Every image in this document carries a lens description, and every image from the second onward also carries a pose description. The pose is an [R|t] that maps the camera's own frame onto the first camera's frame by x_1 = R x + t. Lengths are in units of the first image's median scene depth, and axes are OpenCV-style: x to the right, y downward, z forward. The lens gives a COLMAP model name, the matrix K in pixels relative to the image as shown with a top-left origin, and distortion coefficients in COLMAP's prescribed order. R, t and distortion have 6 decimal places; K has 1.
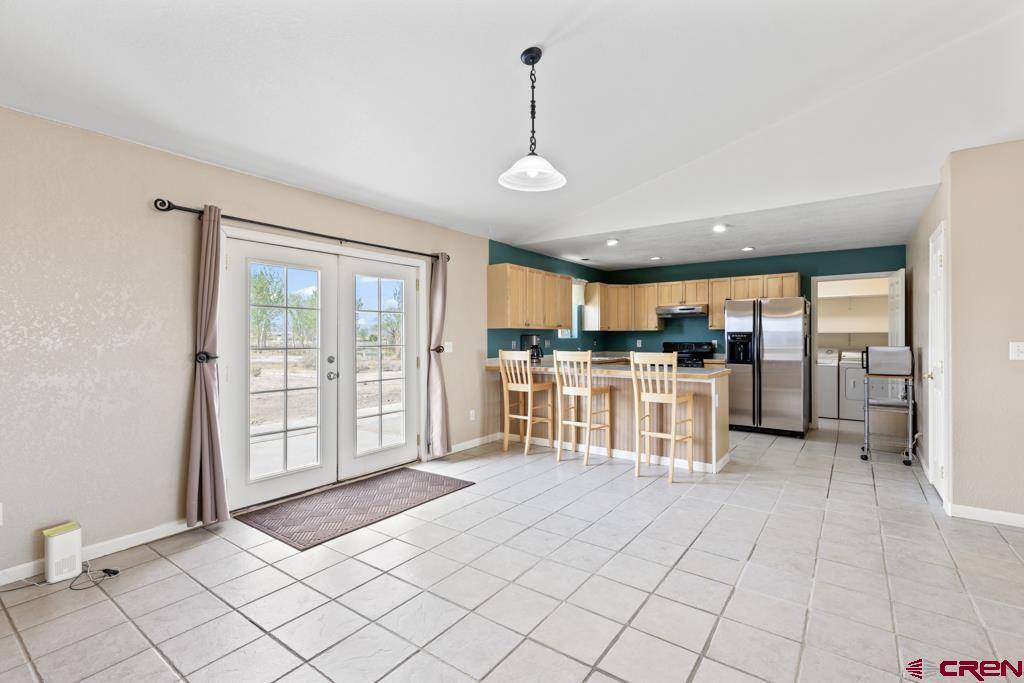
lens RADIAL K [[467.8, 0, 512.0], [0, 467.8, 341.5], [0, 0, 1]] dist [0.002647, 0.000457]
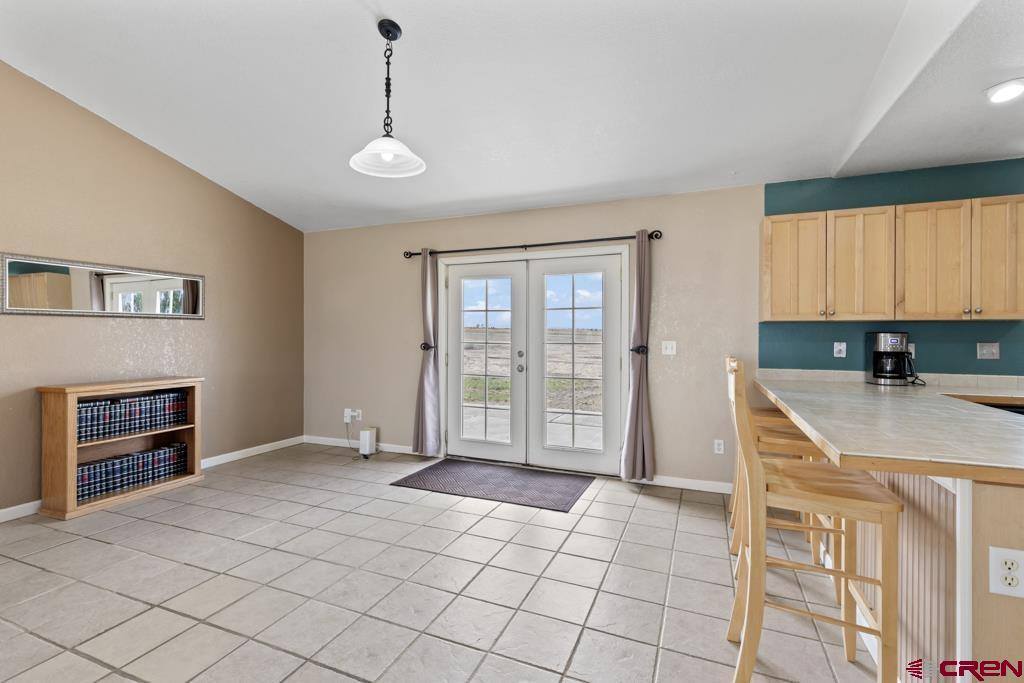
lens RADIAL K [[459.6, 0, 512.4], [0, 459.6, 337.1], [0, 0, 1]] dist [0.000967, -0.000247]
pose [[0.235960, 0.006582, -0.971740, 0.581905], [-0.013770, 0.999899, 0.003429, -0.005022], [0.971665, 0.012572, 0.236027, 0.605958]]
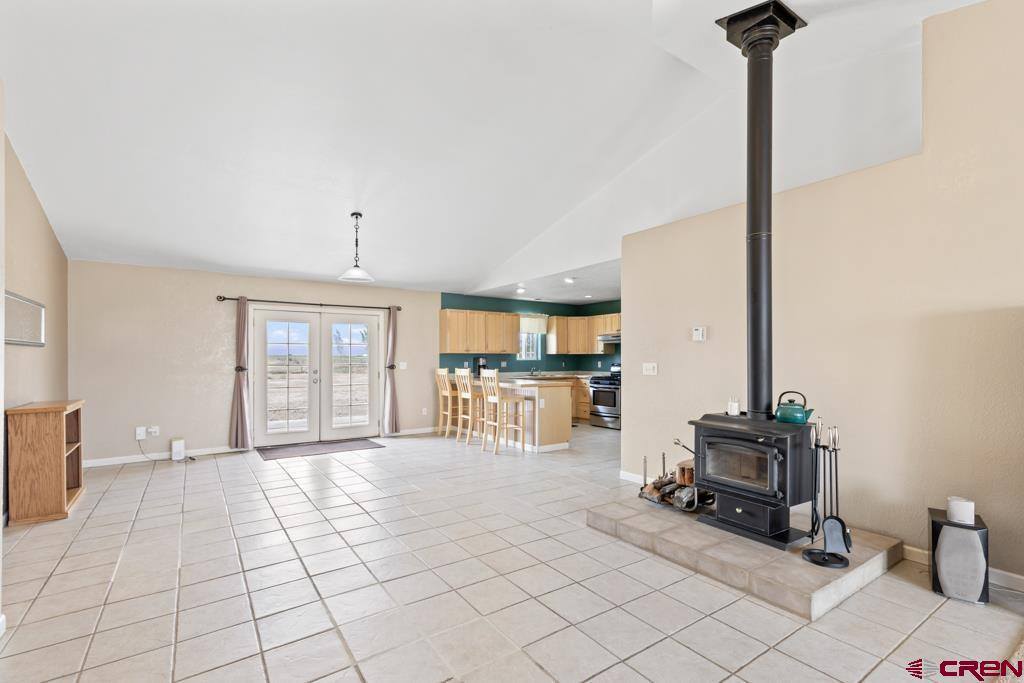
lens RADIAL K [[472.1, 0, 513.7], [0, 472.1, 357.3], [0, 0, 1]] dist [0.000038, -0.000223]
pose [[0.944310, -0.001109, -0.329054, 0.773386], [-0.003085, 0.999921, -0.012222, 0.002212], [0.329042, 0.012557, 0.944232, -0.378457]]
